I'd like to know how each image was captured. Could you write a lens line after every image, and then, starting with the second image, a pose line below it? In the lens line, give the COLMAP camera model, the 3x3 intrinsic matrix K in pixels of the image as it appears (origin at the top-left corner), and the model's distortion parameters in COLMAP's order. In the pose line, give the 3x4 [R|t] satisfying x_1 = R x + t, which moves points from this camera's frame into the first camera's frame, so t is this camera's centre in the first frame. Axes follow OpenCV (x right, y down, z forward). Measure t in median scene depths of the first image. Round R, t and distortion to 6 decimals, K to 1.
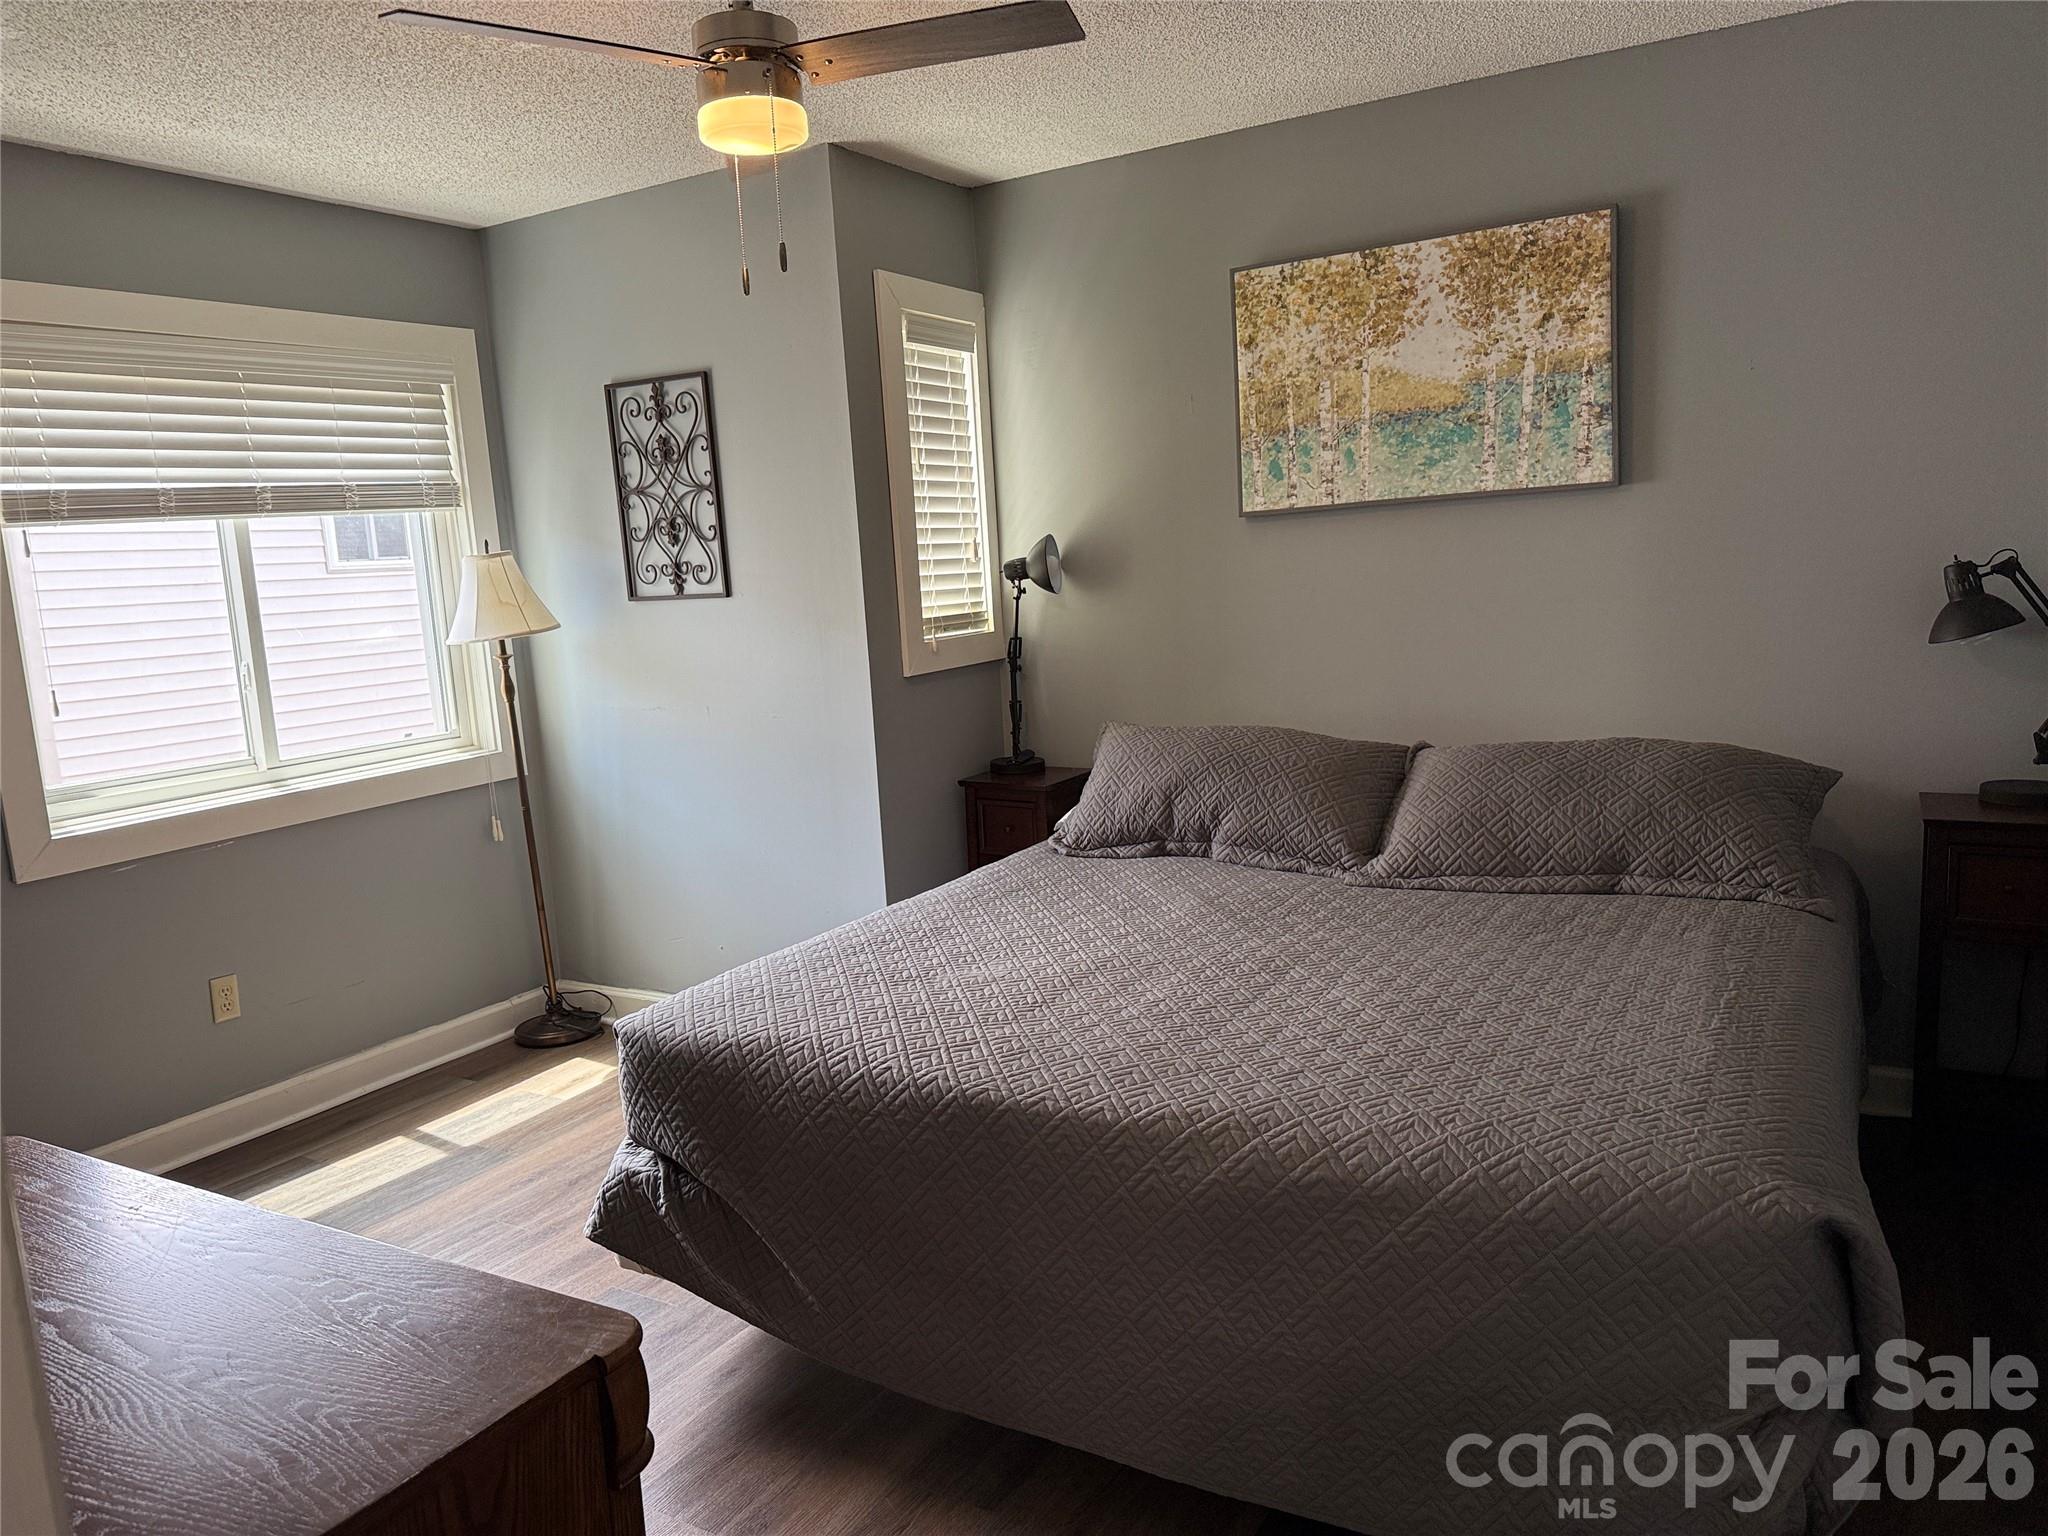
lens RADIAL K [[1460.4, 0, 1002.0], [0, 1460.4, 785.0], [0, 0, 1]] dist [0.062156, -0.061327]
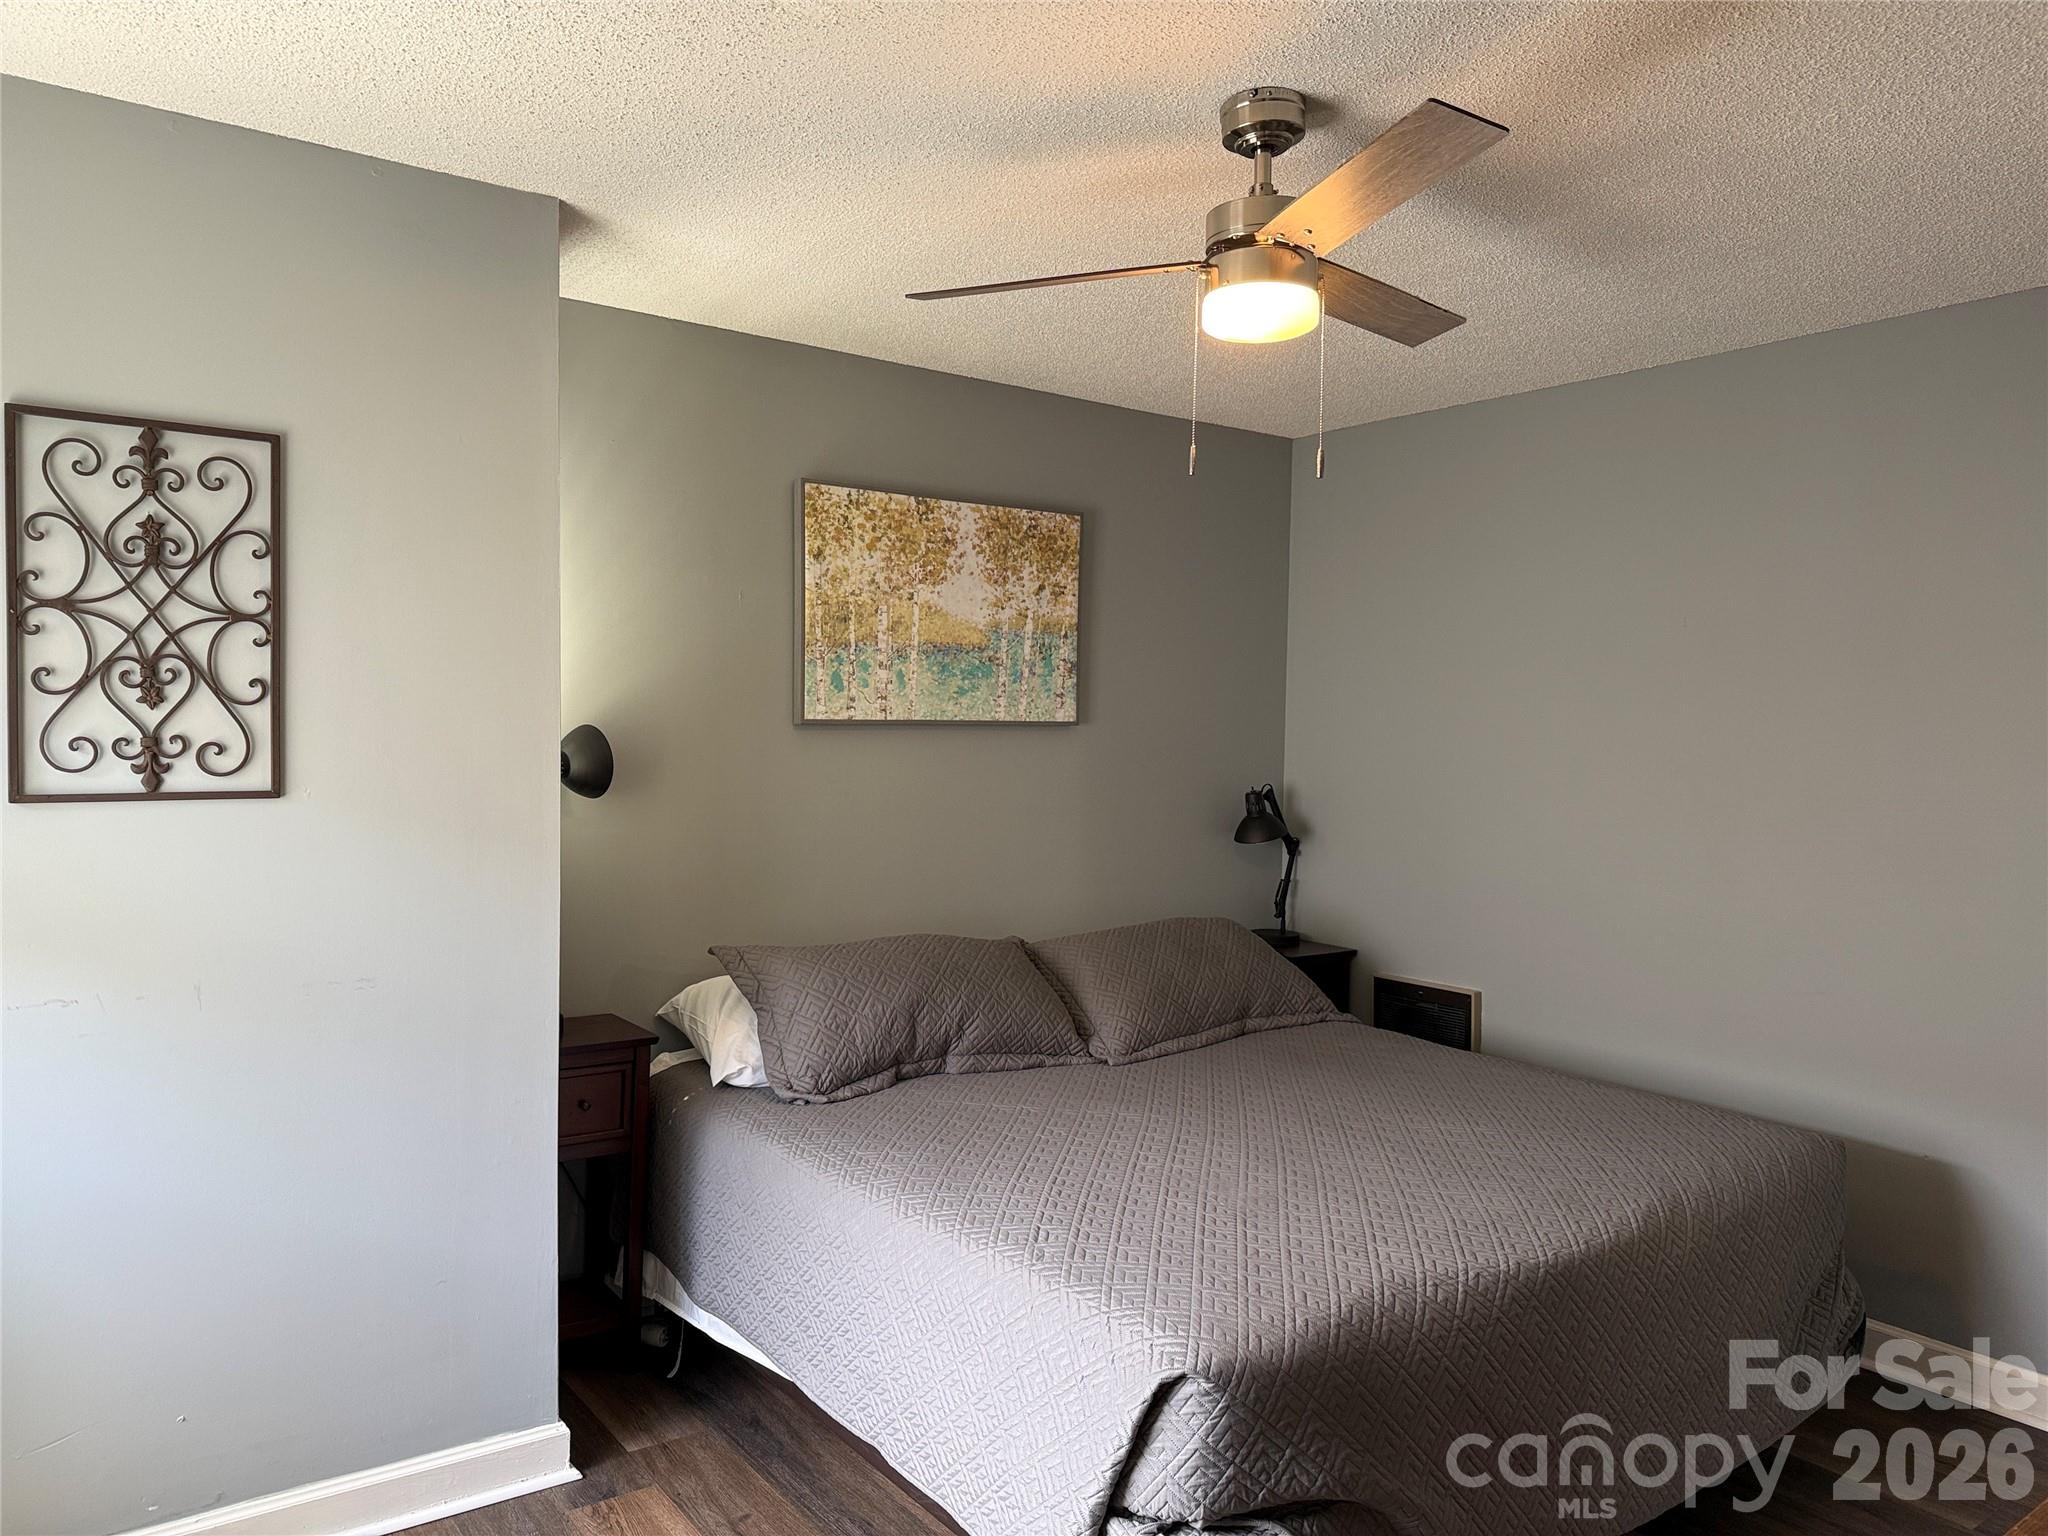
lens RADIAL K [[1460.4, 0, 1016.8], [0, 1460.4, 773.2], [0, 0, 1]] dist [0.062156, -0.061327]
pose [[0.369972, 0.031845, 0.928497, -0.723735], [0.107159, 0.991279, -0.076697, -0.065514], [-0.922842, 0.127873, 0.363333, 0.553599]]
